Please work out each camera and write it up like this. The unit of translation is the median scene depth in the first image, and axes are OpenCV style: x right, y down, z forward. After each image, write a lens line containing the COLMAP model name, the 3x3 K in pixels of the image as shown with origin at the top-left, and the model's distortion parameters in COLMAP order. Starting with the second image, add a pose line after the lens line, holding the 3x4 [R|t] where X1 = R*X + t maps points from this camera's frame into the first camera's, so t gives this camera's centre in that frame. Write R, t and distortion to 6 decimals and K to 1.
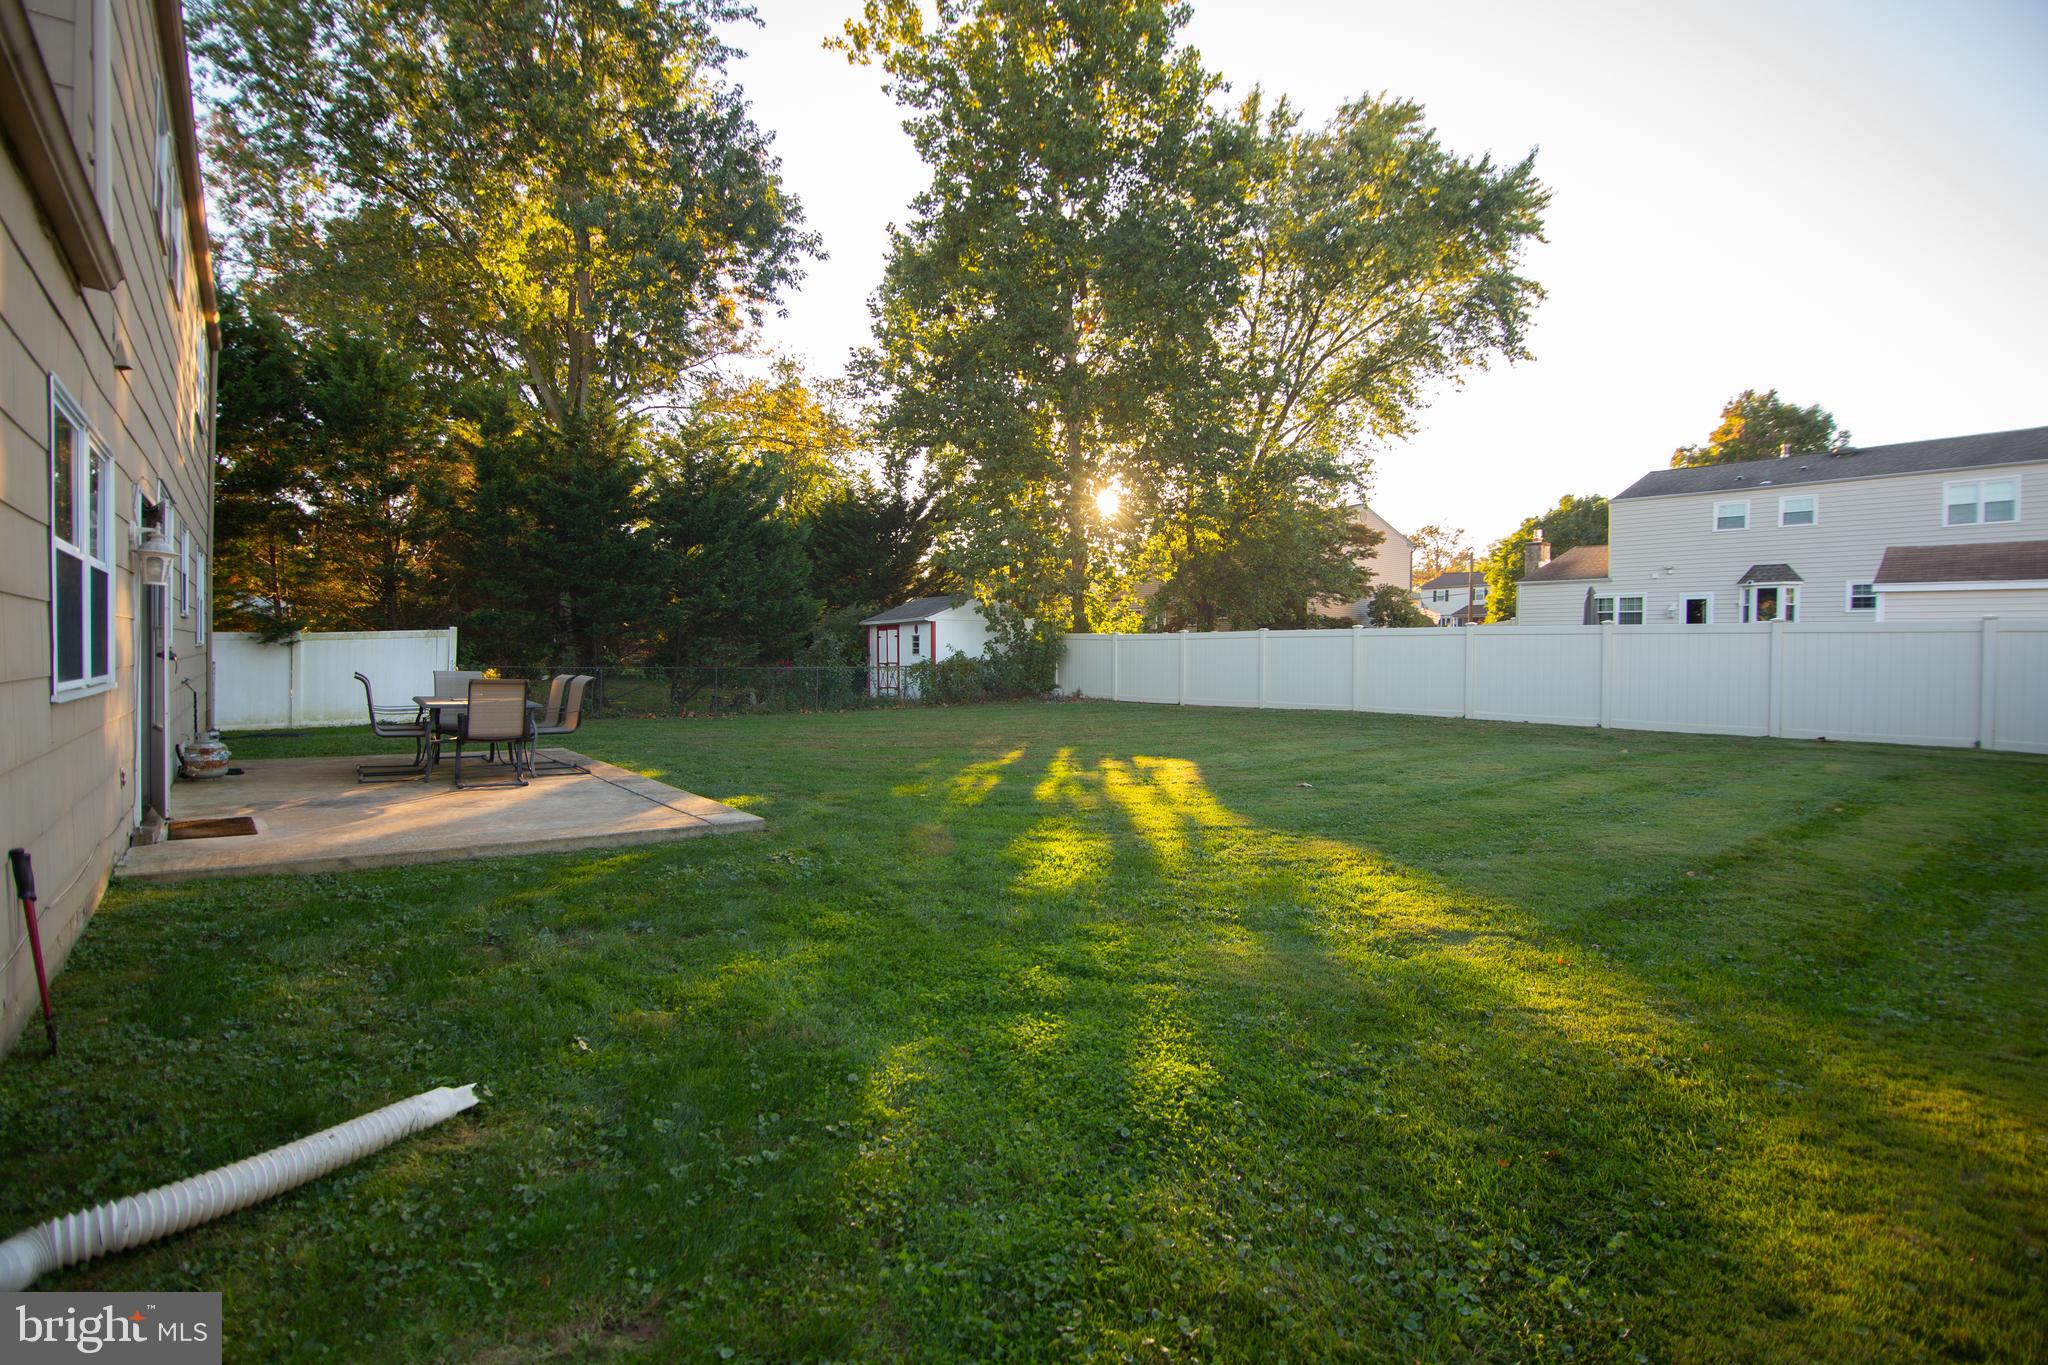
lens RADIAL K [[918.3, 0, 1016.5], [0, 918.3, 666.8], [0, 0, 1]] dist [-0.011212, -0.000047]
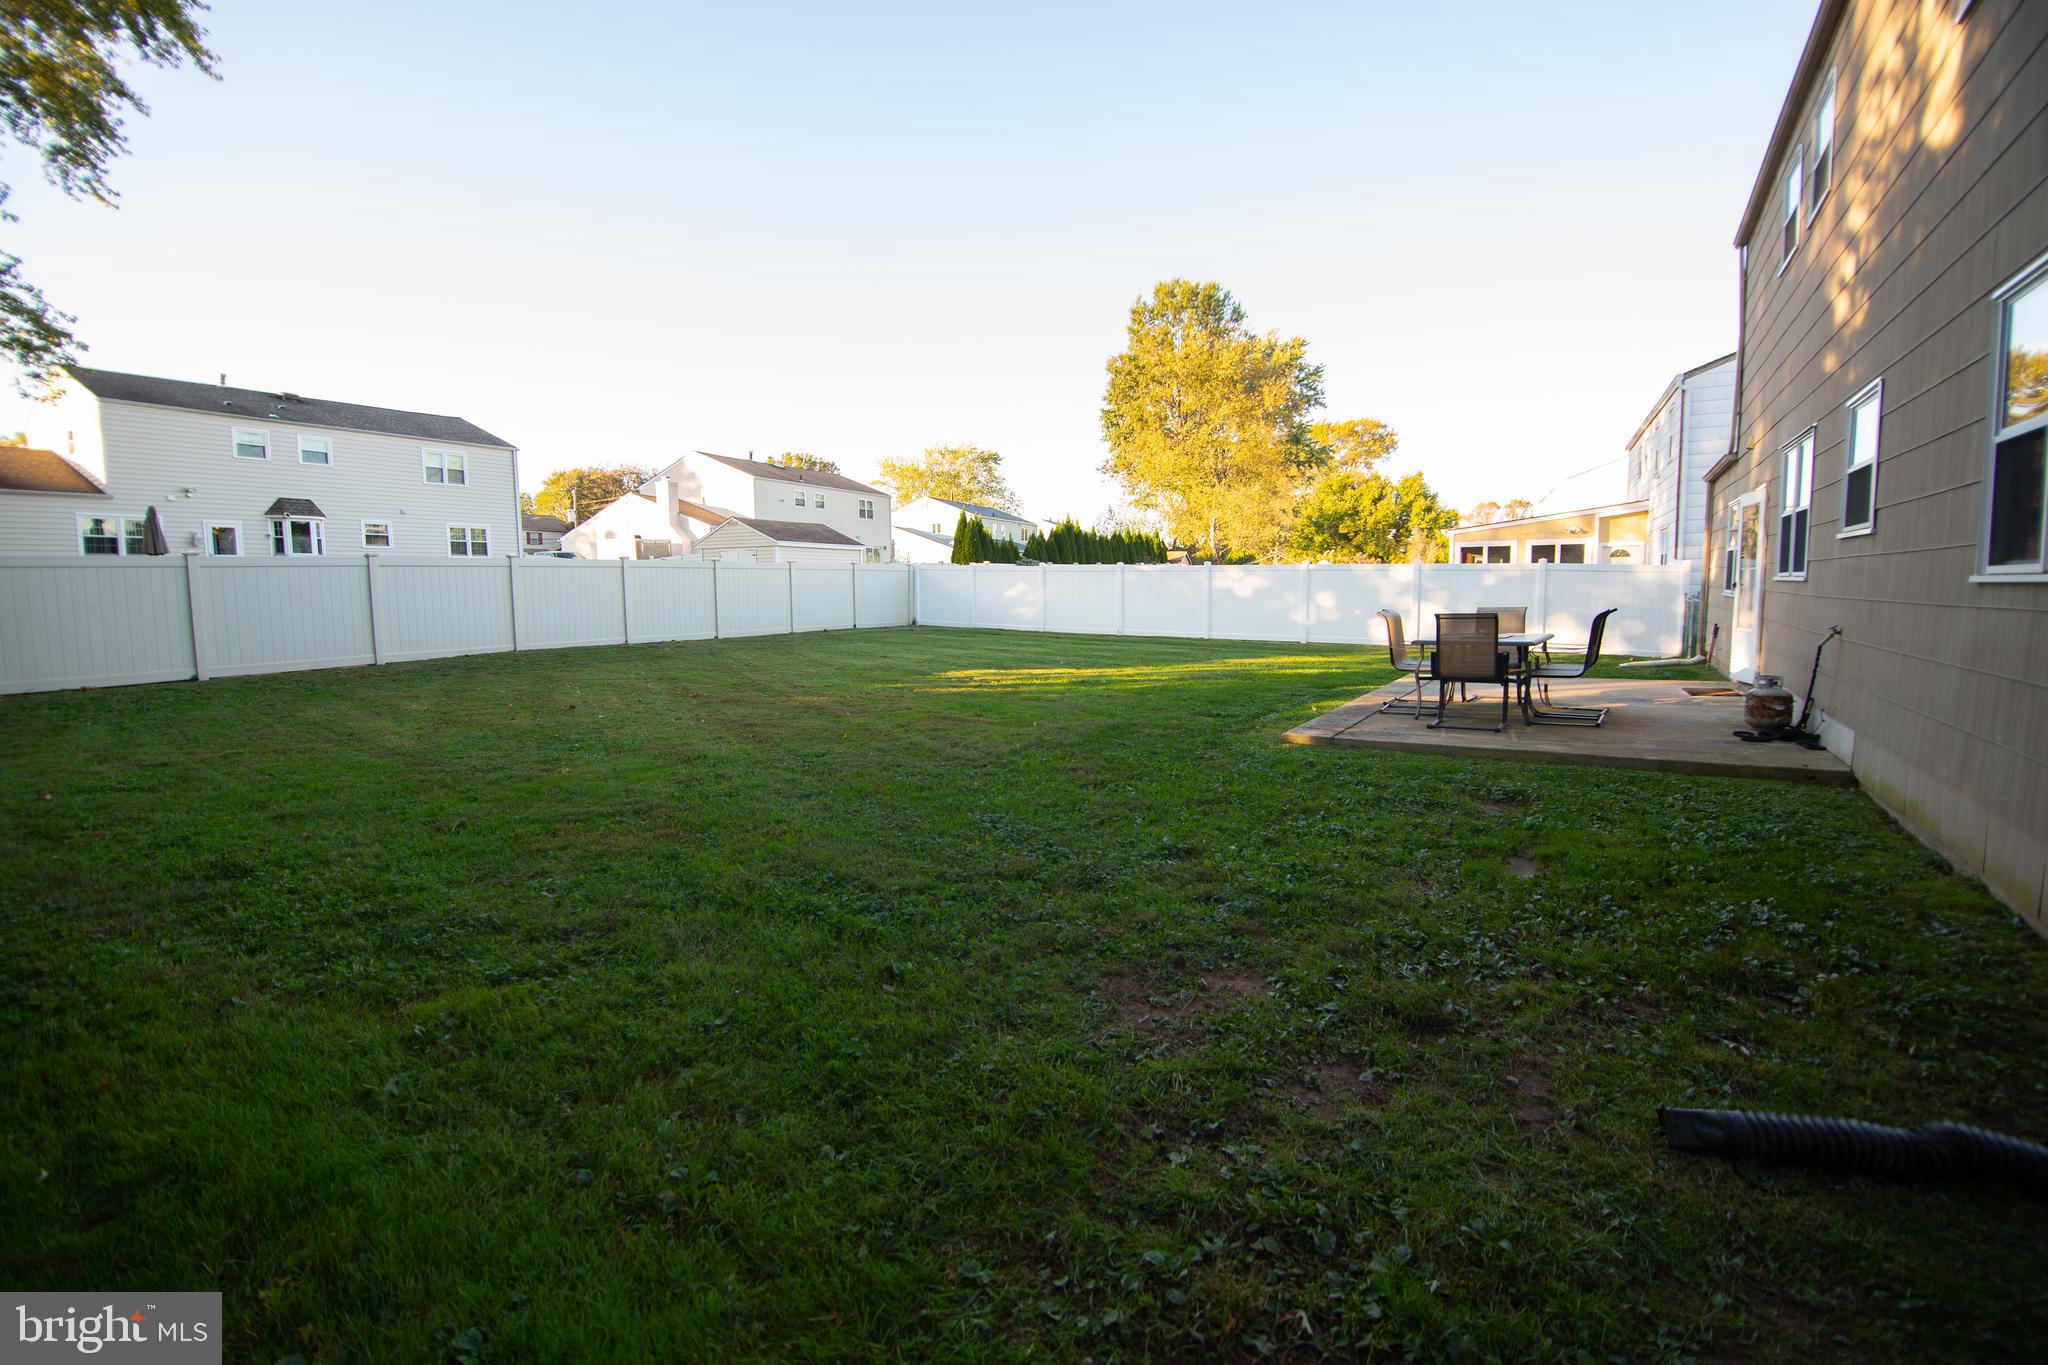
lens RADIAL K [[918.3, 0, 1016.5], [0, 918.3, 666.8], [0, 0, 1]] dist [-0.011212, -0.000047]
pose [[-0.301954, -0.083999, 0.949615, -0.415059], [0.018206, 0.995421, 0.093840, -0.005563], [-0.953149, 0.045624, -0.299042, 0.545121]]
